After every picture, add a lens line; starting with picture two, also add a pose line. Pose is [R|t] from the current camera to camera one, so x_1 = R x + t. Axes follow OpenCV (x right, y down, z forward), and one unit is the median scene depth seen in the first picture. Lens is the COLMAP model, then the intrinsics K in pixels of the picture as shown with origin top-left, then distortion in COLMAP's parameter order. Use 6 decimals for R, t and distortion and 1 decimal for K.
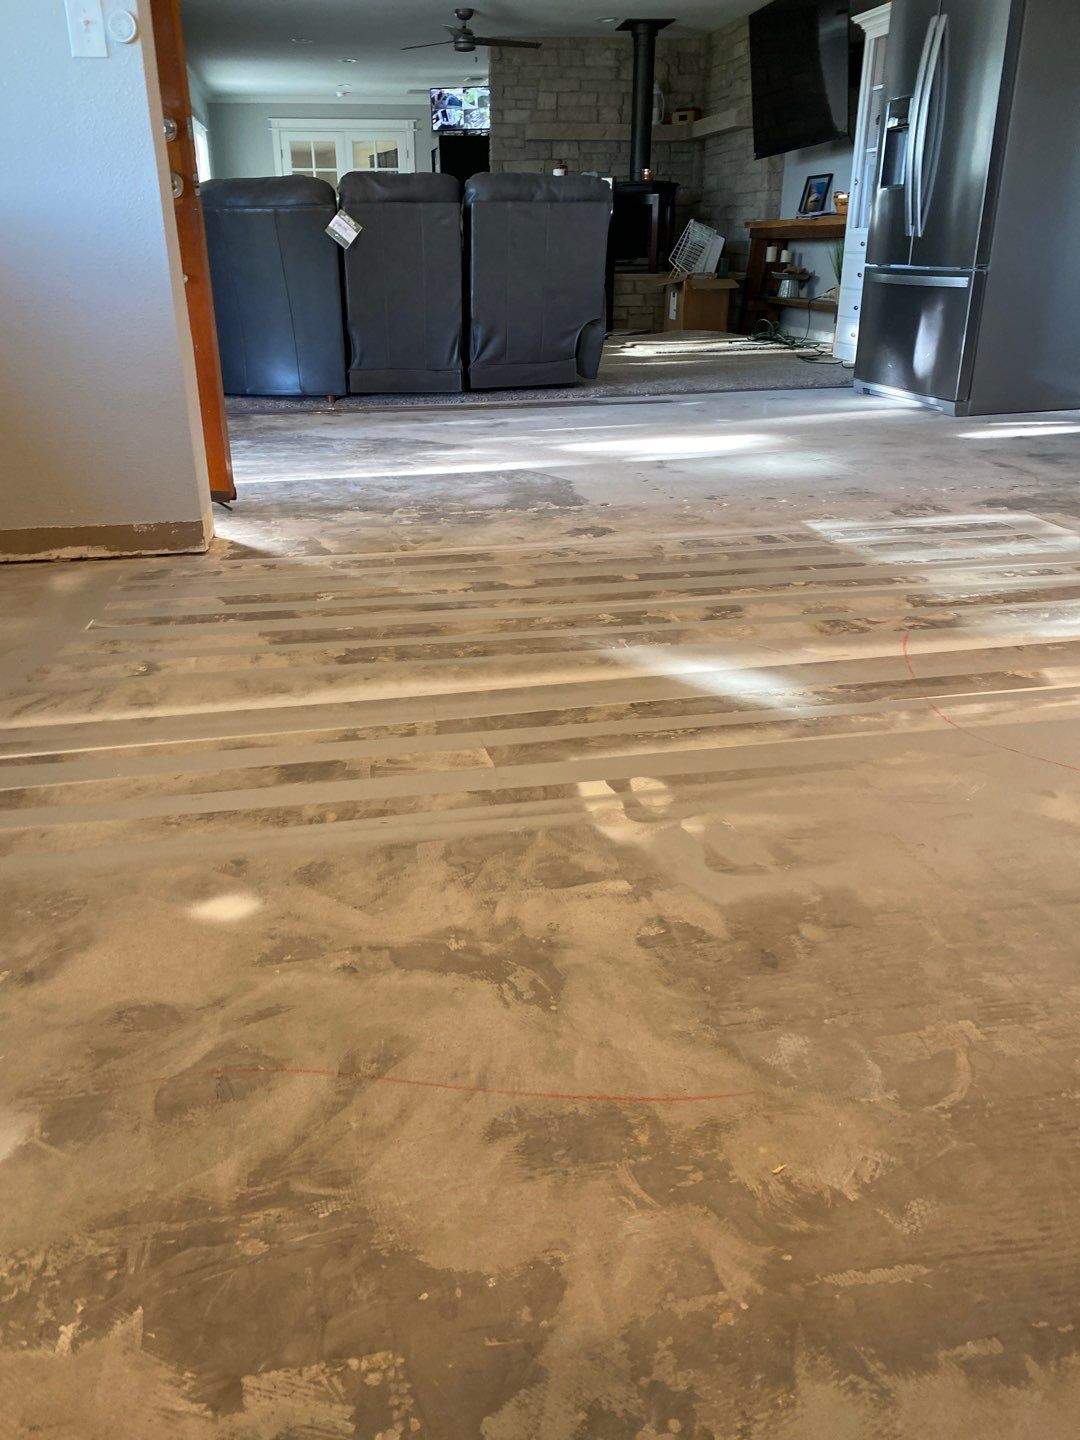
lens RADIAL K [[1103.6, 0, 539.2], [0, 1103.6, 722.9], [0, 0, 1]] dist [0.049743, -0.035744]
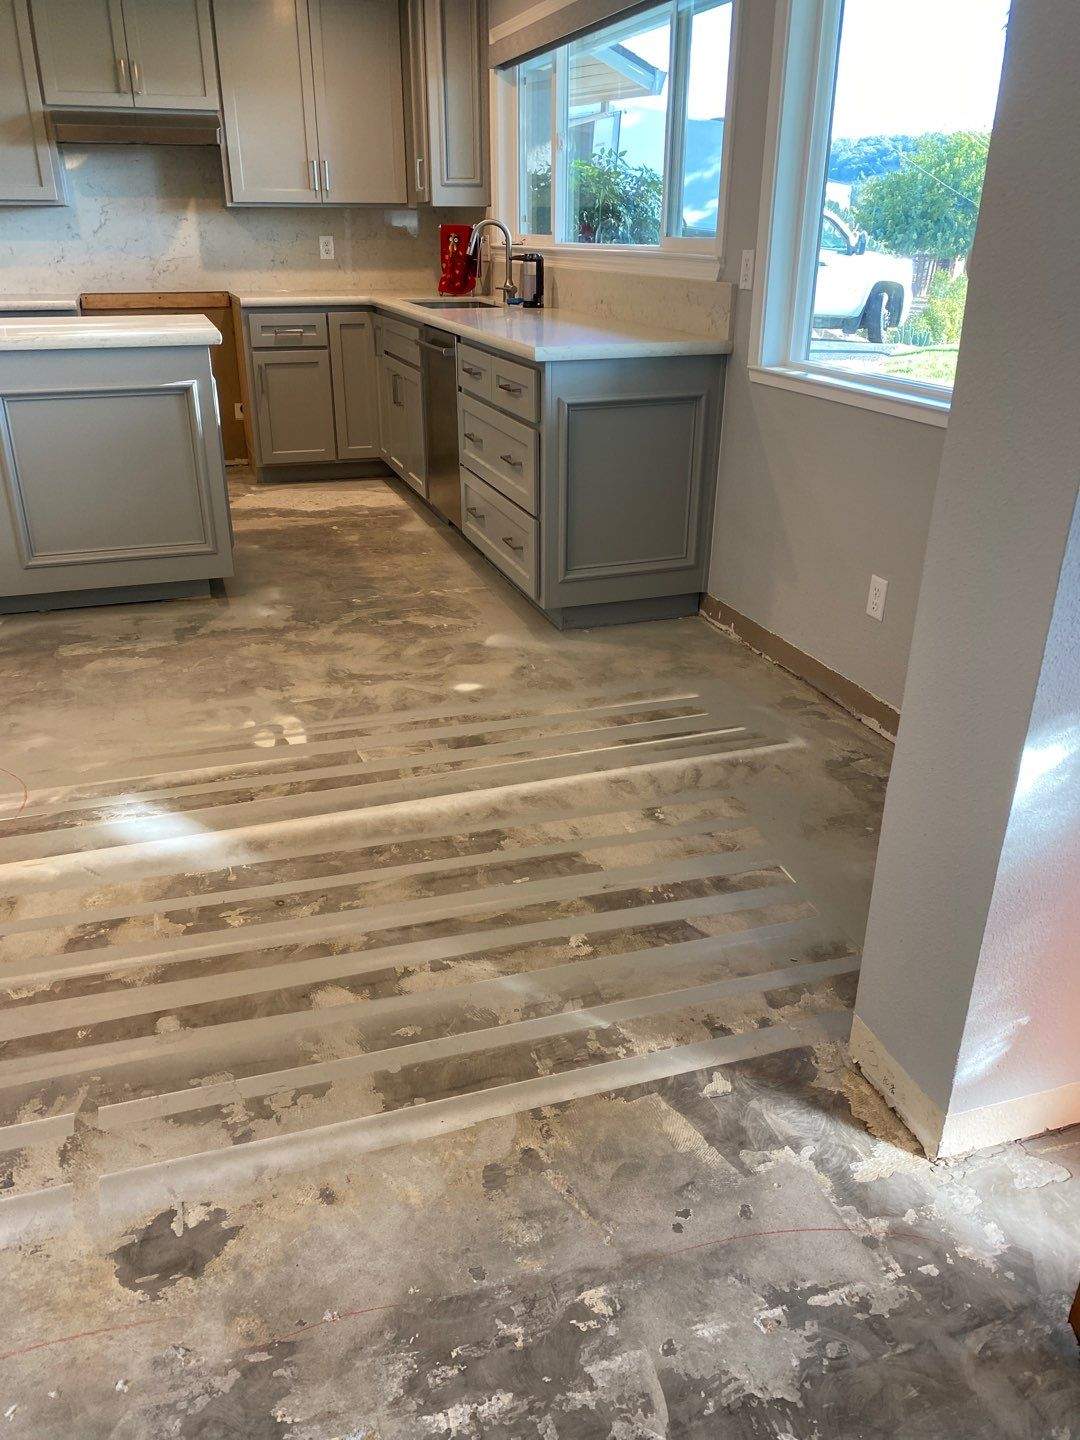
lens RADIAL K [[1103.6, 0, 539.8], [0, 1103.6, 717.0], [0, 0, 1]] dist [0.049743, -0.035744]
pose [[-0.990611, 0.052240, -0.126338, -0.092848], [-0.057222, 0.680838, 0.730196, -1.063405], [0.124161, 0.730569, -0.671456, 1.850525]]
